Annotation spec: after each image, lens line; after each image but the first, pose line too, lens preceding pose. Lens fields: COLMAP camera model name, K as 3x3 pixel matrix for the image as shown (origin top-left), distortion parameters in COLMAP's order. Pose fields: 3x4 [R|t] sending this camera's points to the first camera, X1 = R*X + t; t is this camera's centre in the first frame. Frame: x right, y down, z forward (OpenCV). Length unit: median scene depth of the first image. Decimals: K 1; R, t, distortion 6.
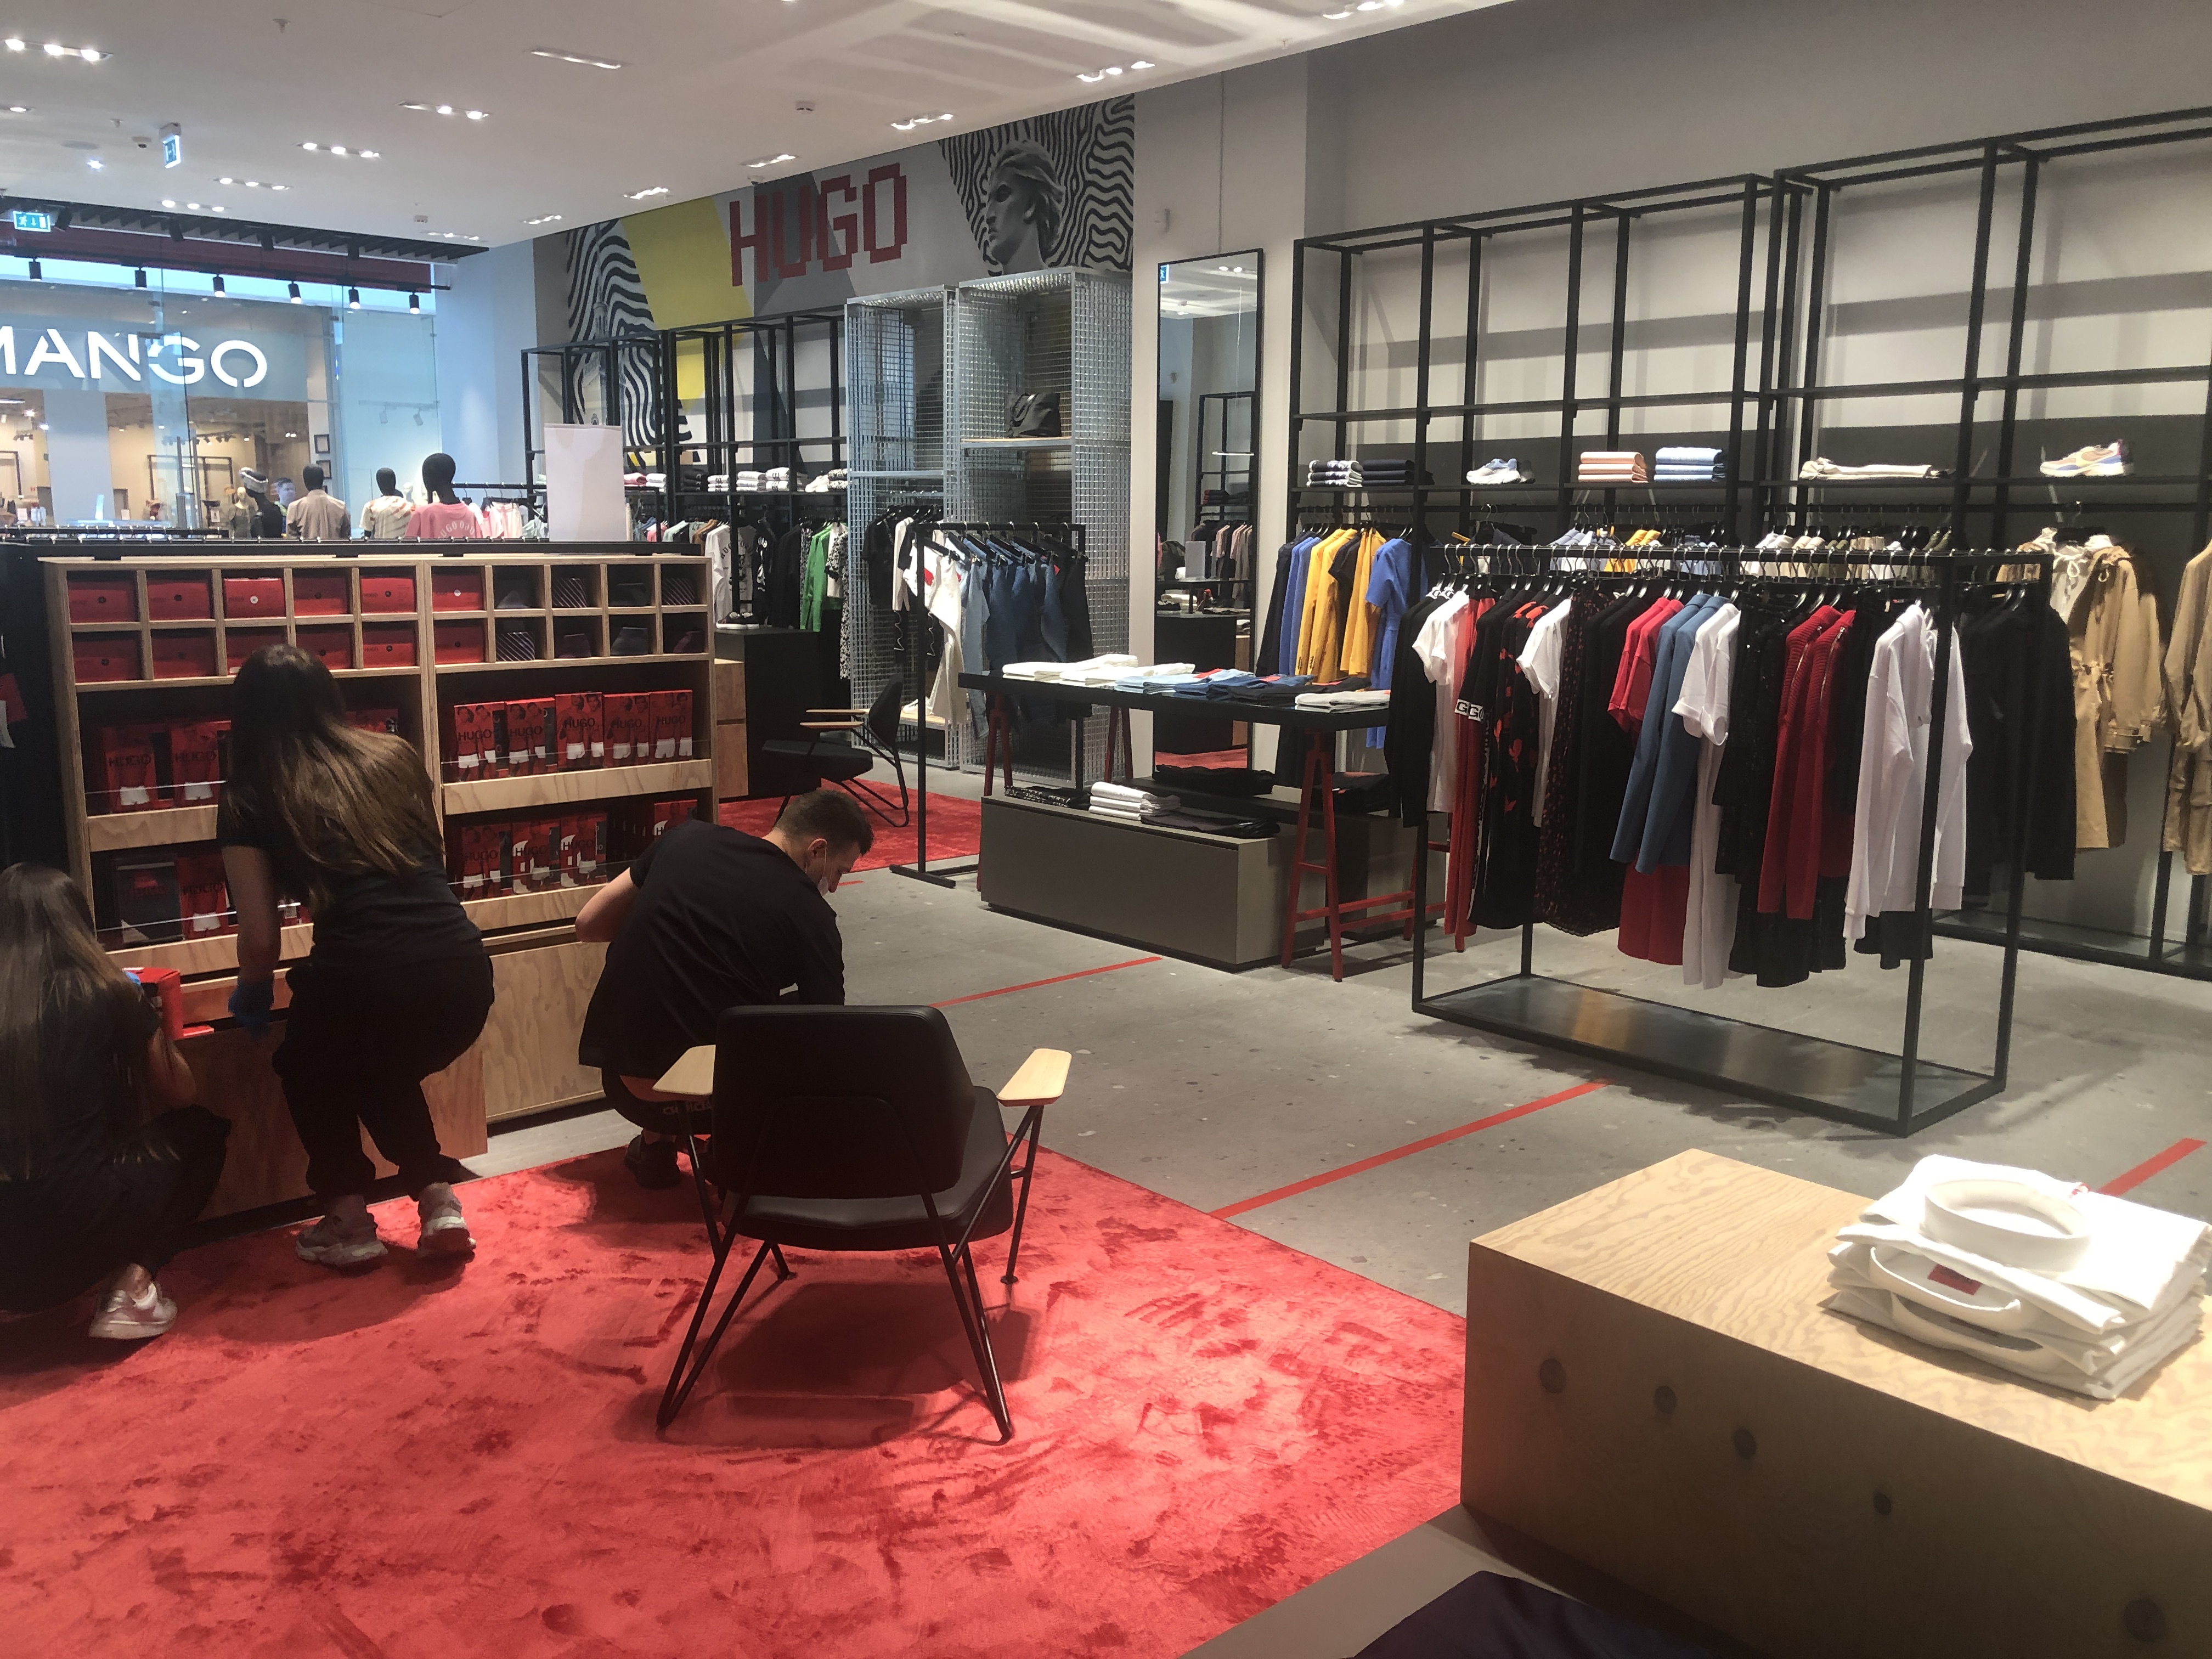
lens RADIAL K [[1842.8, 0, 1106.2], [0, 1842.8, 822.1], [0, 0, 1]] dist [0.057377, -0.038835]
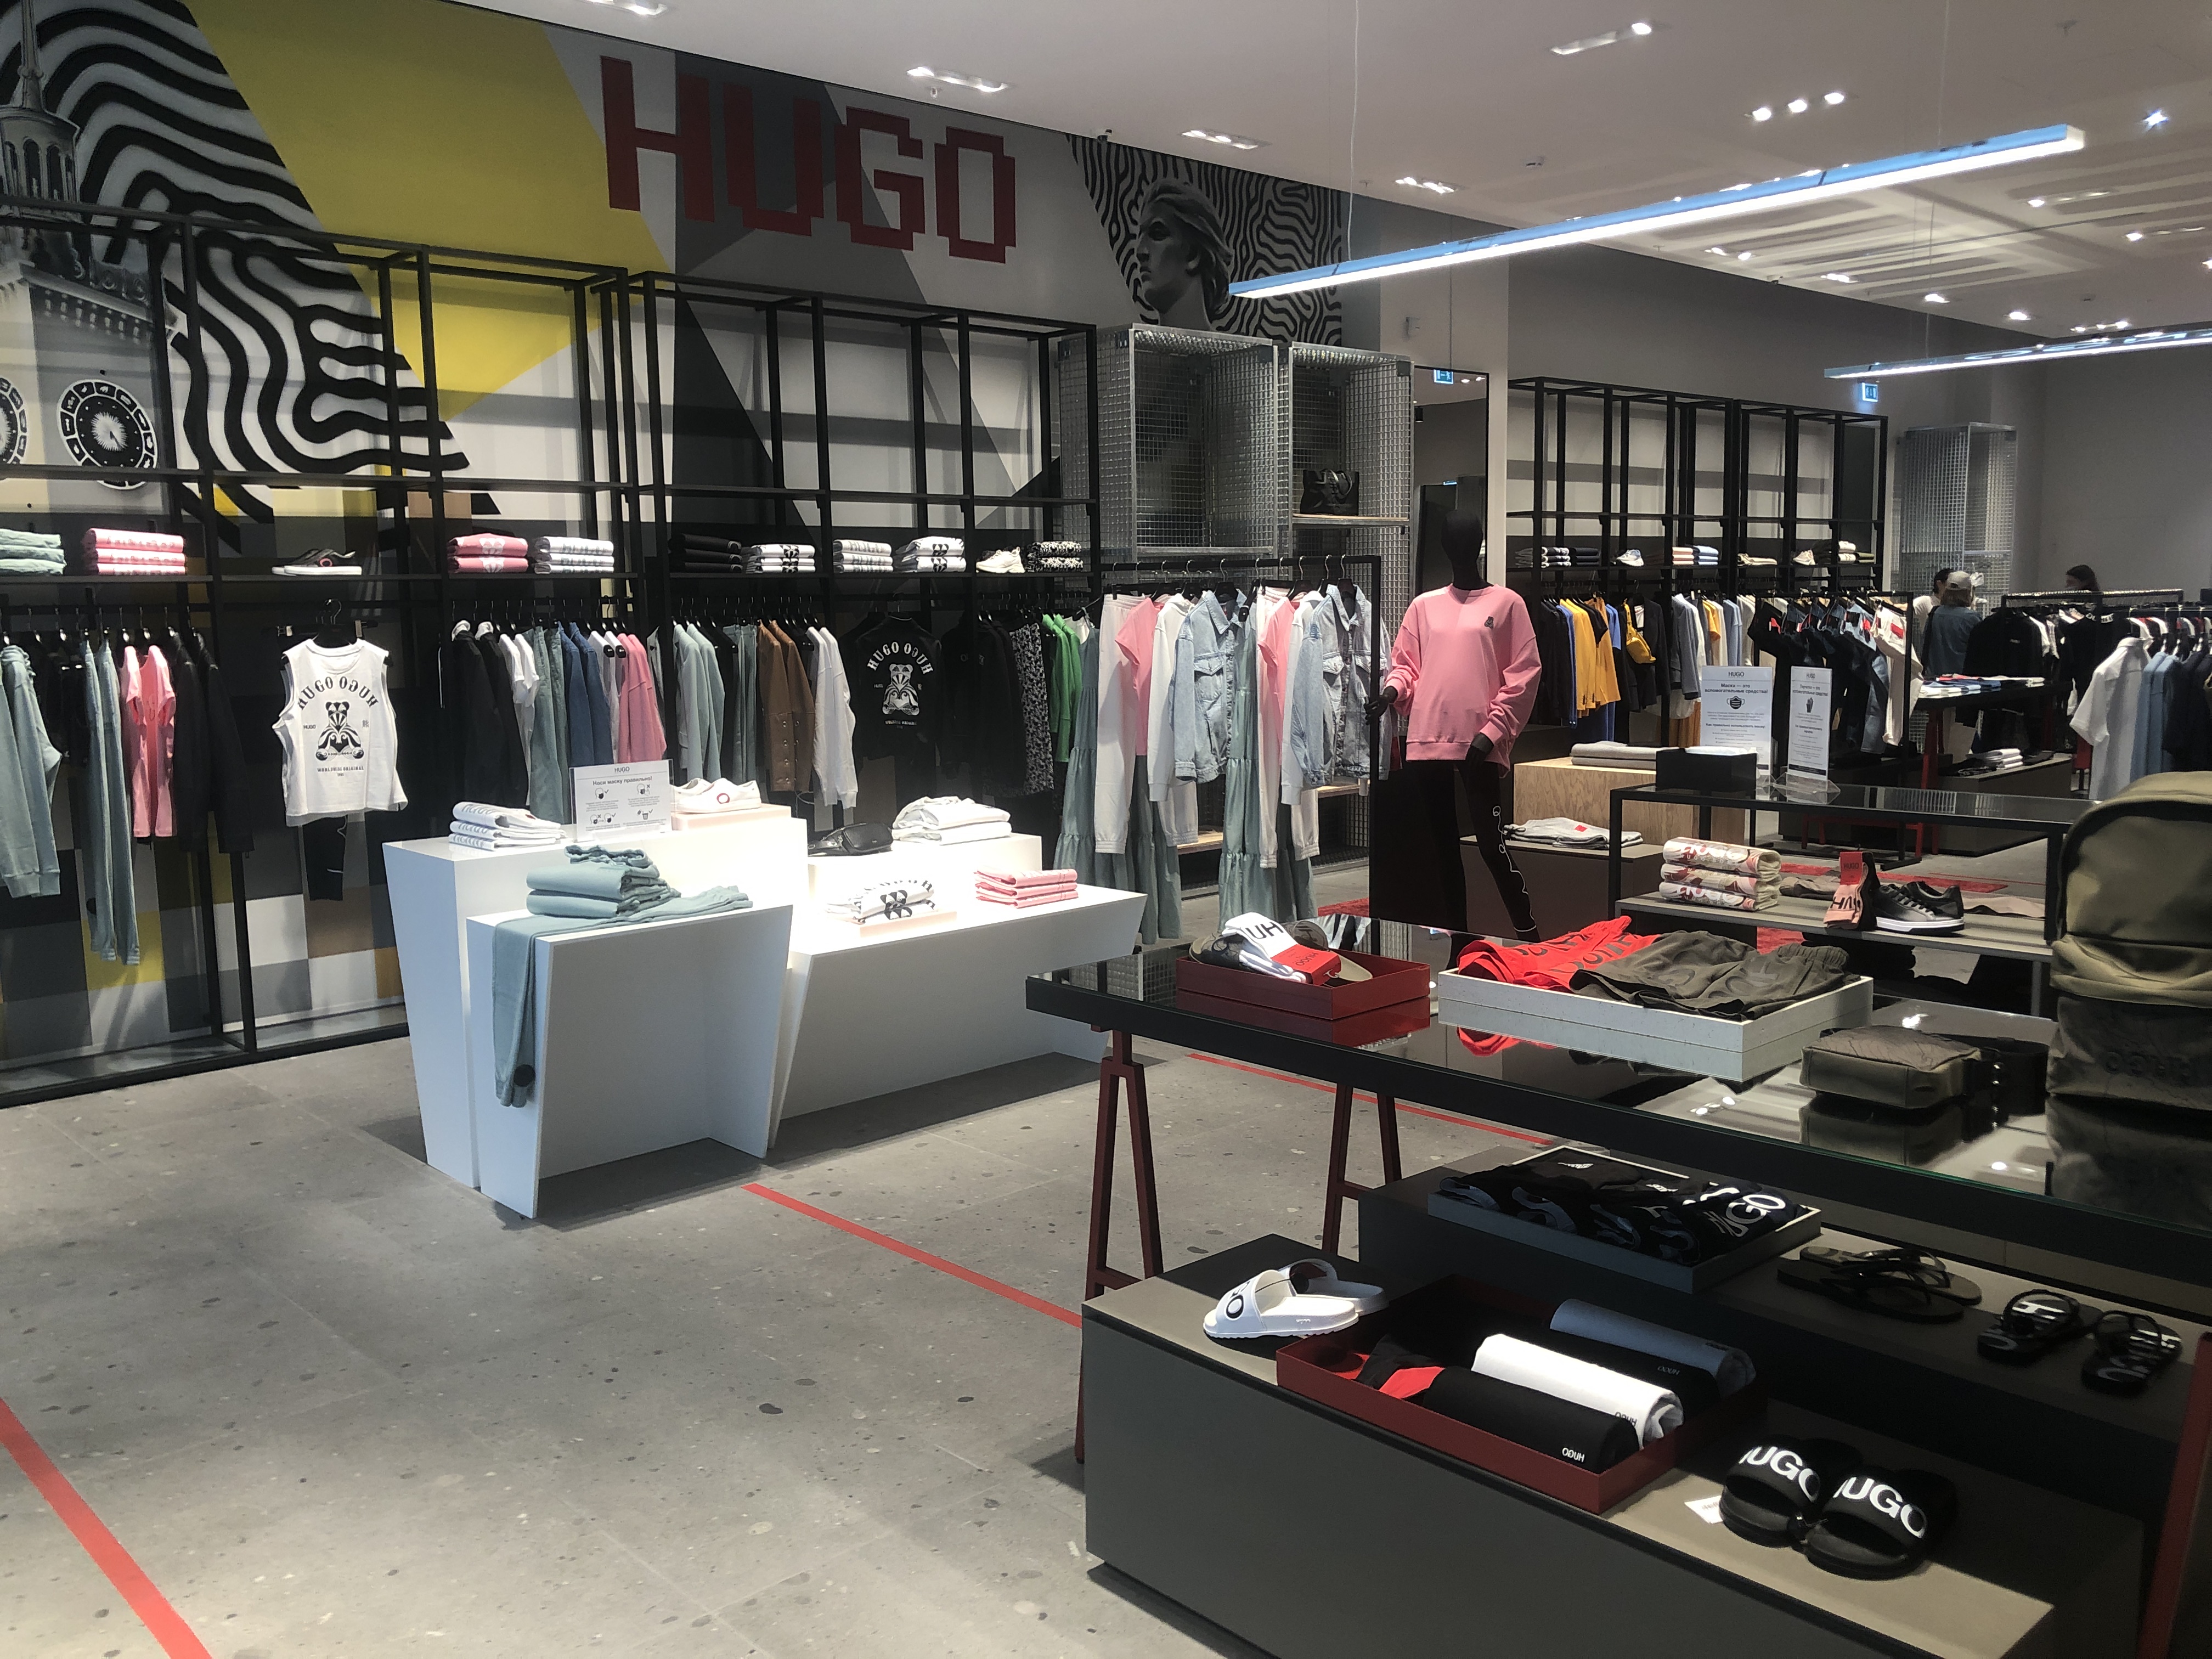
lens RADIAL K [[1842.8, 0, 1102.6], [0, 1842.8, 825.7], [0, 0, 1]] dist [0.057377, -0.038835]
pose [[-0.034662, -0.132415, 0.990588, -0.948460], [0.179510, 0.974239, 0.136511, -0.190362], [-0.983145, 0.182552, -0.009999, 1.081715]]
